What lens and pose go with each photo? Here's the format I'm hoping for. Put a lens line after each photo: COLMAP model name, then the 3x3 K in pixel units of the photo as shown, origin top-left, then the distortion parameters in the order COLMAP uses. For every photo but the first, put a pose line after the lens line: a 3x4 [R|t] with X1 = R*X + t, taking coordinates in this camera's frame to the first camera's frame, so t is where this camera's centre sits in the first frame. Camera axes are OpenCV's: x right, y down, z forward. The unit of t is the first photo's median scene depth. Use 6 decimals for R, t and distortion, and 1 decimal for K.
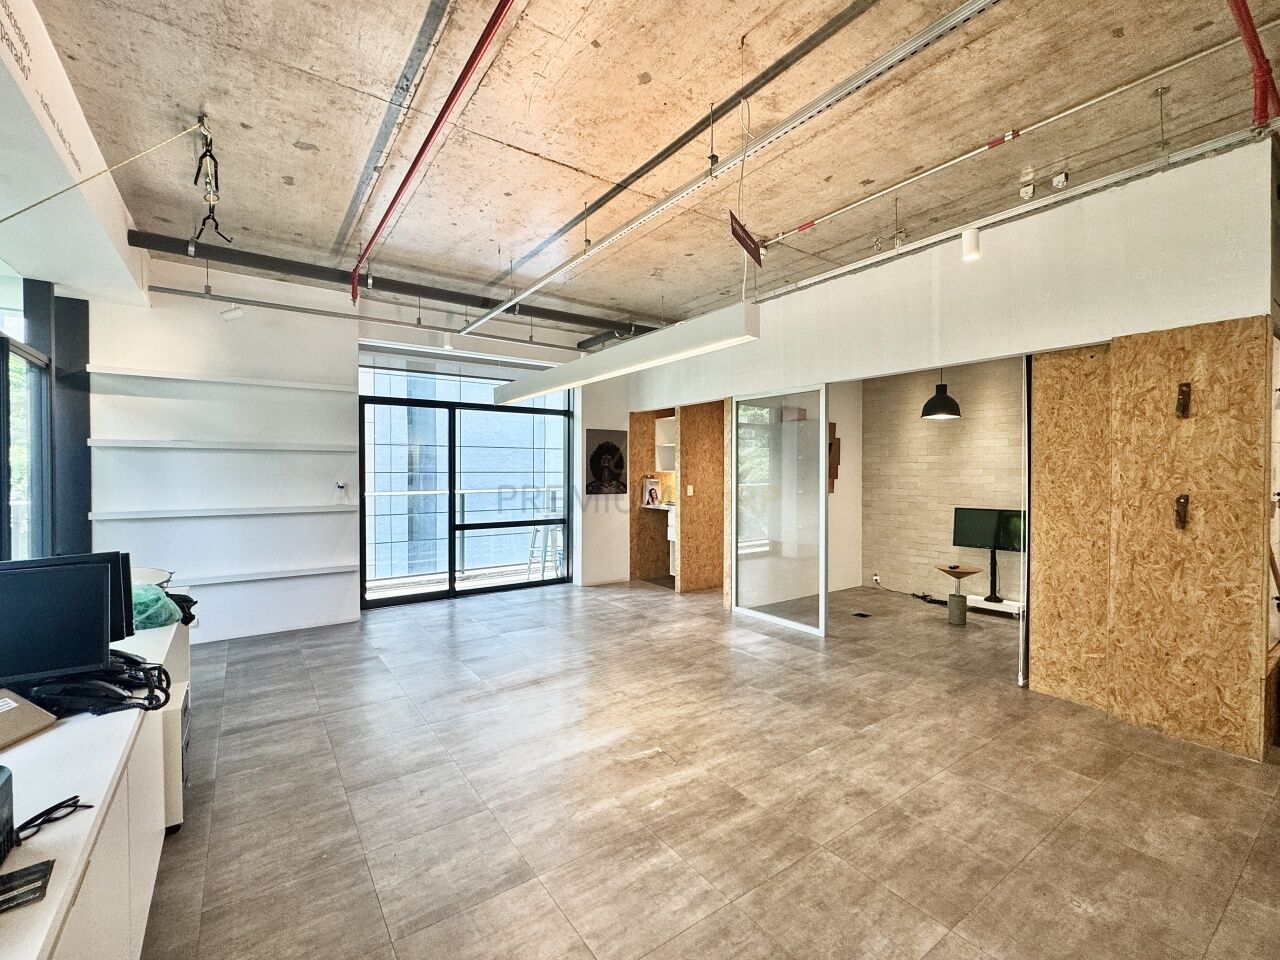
lens RADIAL K [[554.1, 0, 640.6], [0, 554.1, 476.5], [0, 0, 1]] dist [-0.004619, 0.001244]
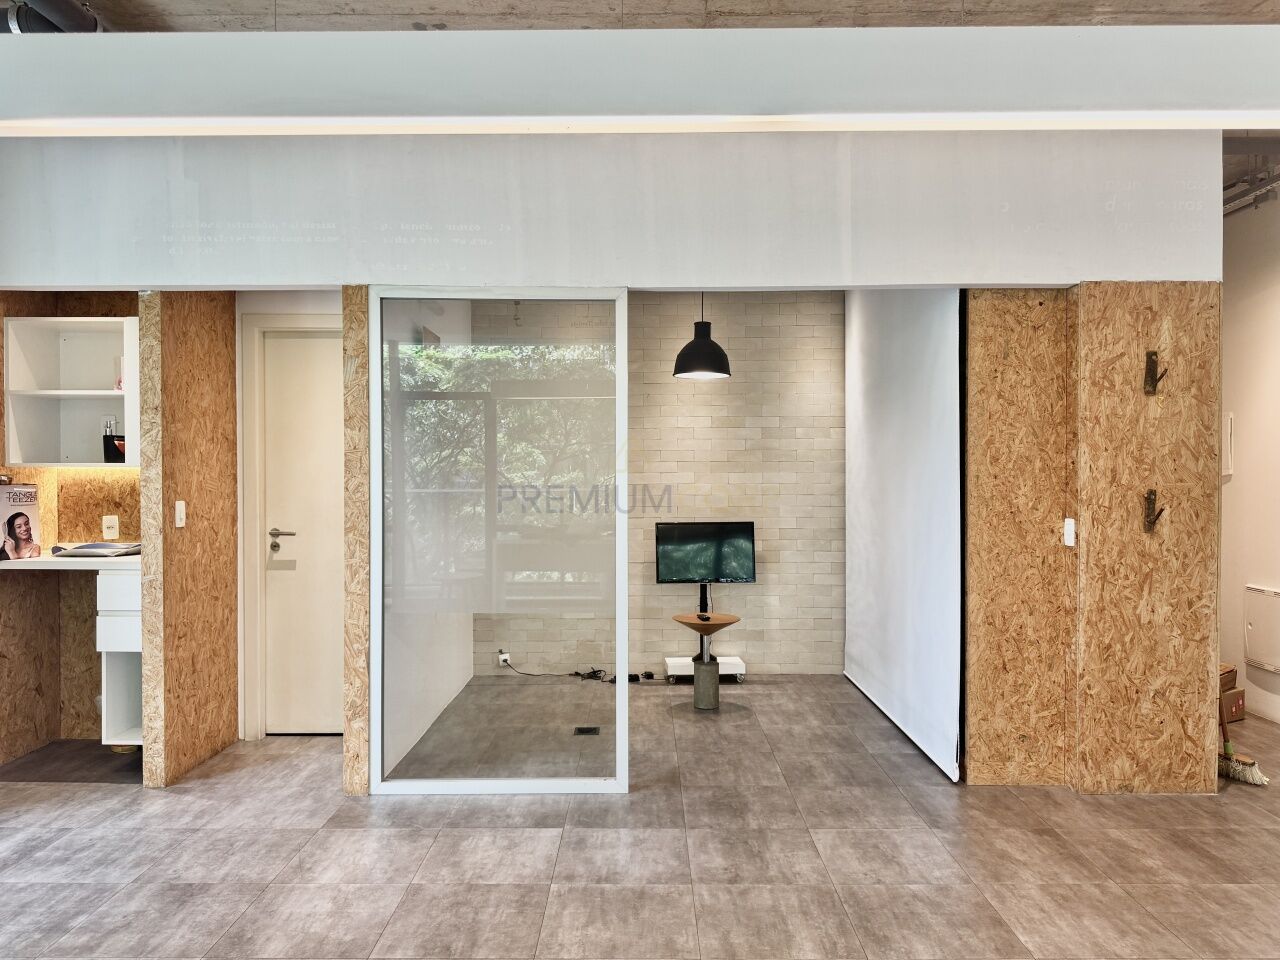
lens RADIAL K [[908.2, 0, 637.4], [0, 908.2, 481.3], [0, 0, 1]] dist [0.017070, -0.023522]
pose [[0.584518, -0.012059, 0.811291, -0.380622], [0.010338, 0.999919, 0.007414, 0.002046], [-0.811315, 0.004054, 0.584596, 0.594809]]
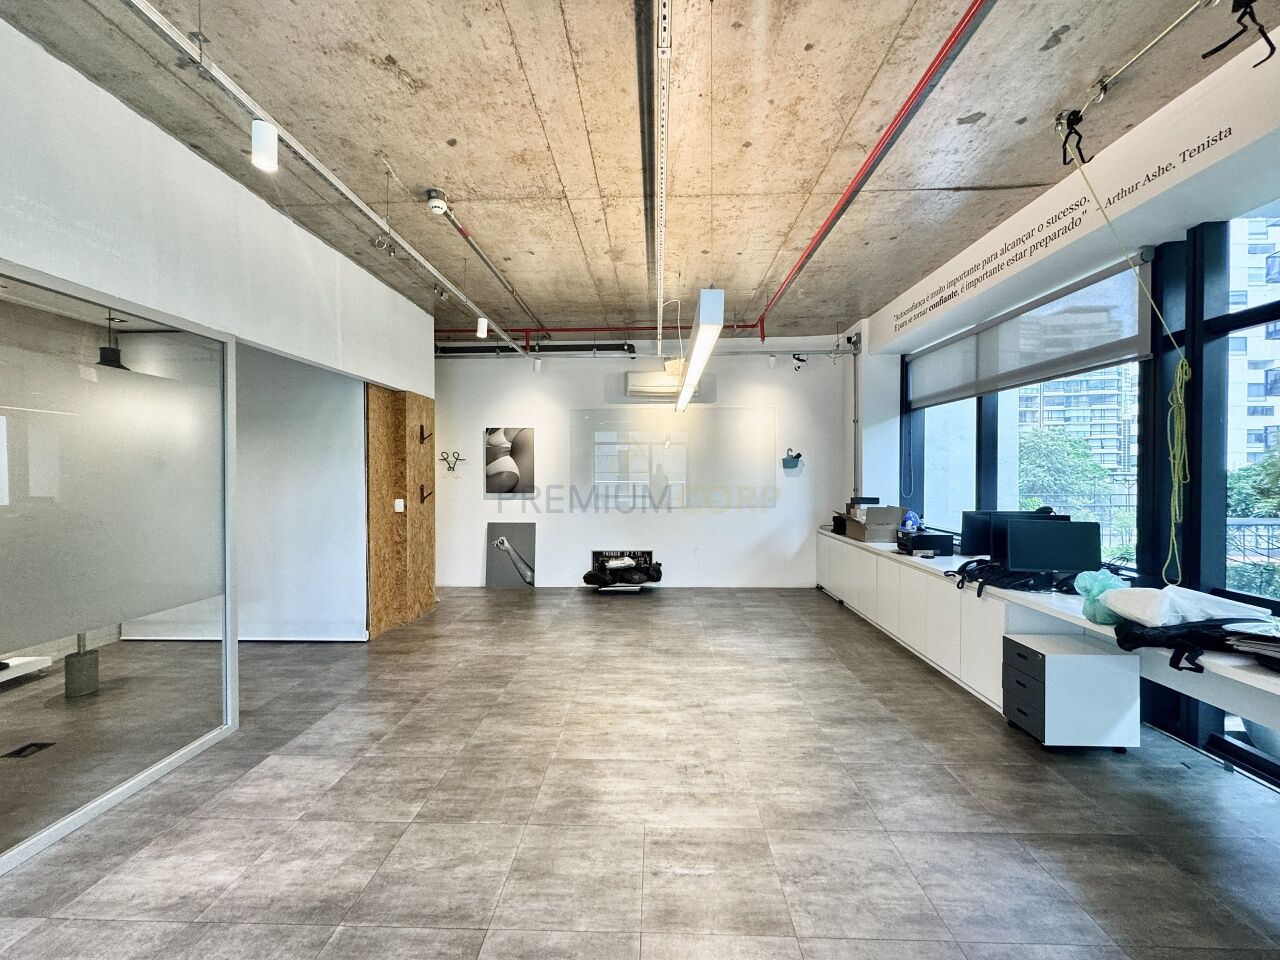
lens RADIAL K [[511.7, 0, 640.3], [0, 511.7, 476.2], [0, 0, 1]] dist [-0.003910, 0.000645]
pose [[-0.794366, -0.002970, 0.607432, -0.466627], [0.008568, 0.999834, 0.016093, -0.012326], [-0.607379, 0.017989, -0.794208, 1.376557]]
